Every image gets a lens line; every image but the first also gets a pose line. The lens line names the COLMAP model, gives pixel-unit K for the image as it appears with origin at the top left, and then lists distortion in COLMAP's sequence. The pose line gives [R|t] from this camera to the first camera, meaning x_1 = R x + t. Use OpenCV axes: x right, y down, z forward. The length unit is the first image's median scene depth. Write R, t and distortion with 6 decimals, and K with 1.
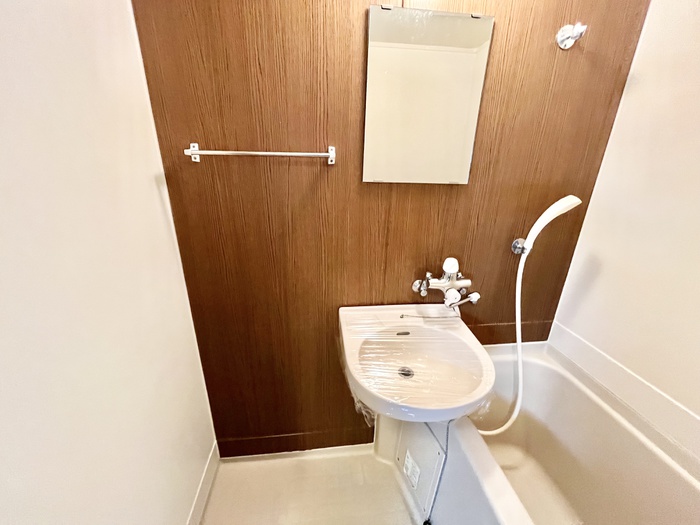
lens RADIAL K [[283.6, 0, 348.0], [0, 283.6, 261.1], [0, 0, 1]] dist [-0.002319, -0.000621]
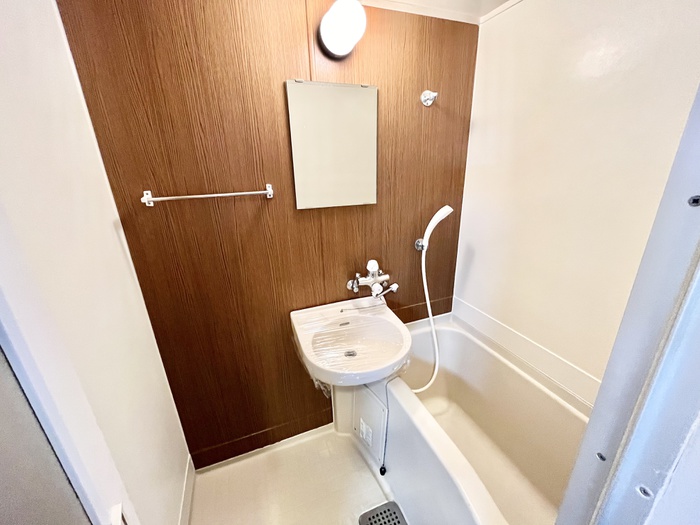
lens RADIAL K [[283.6, 0, 348.0], [0, 283.6, 261.1], [0, 0, 1]] dist [-0.002319, -0.000621]
pose [[0.967699, -0.127242, 0.217643, -0.031036], [0.130976, 0.991382, -0.002756, -0.017943], [-0.215417, 0.031173, 0.976025, -0.259409]]
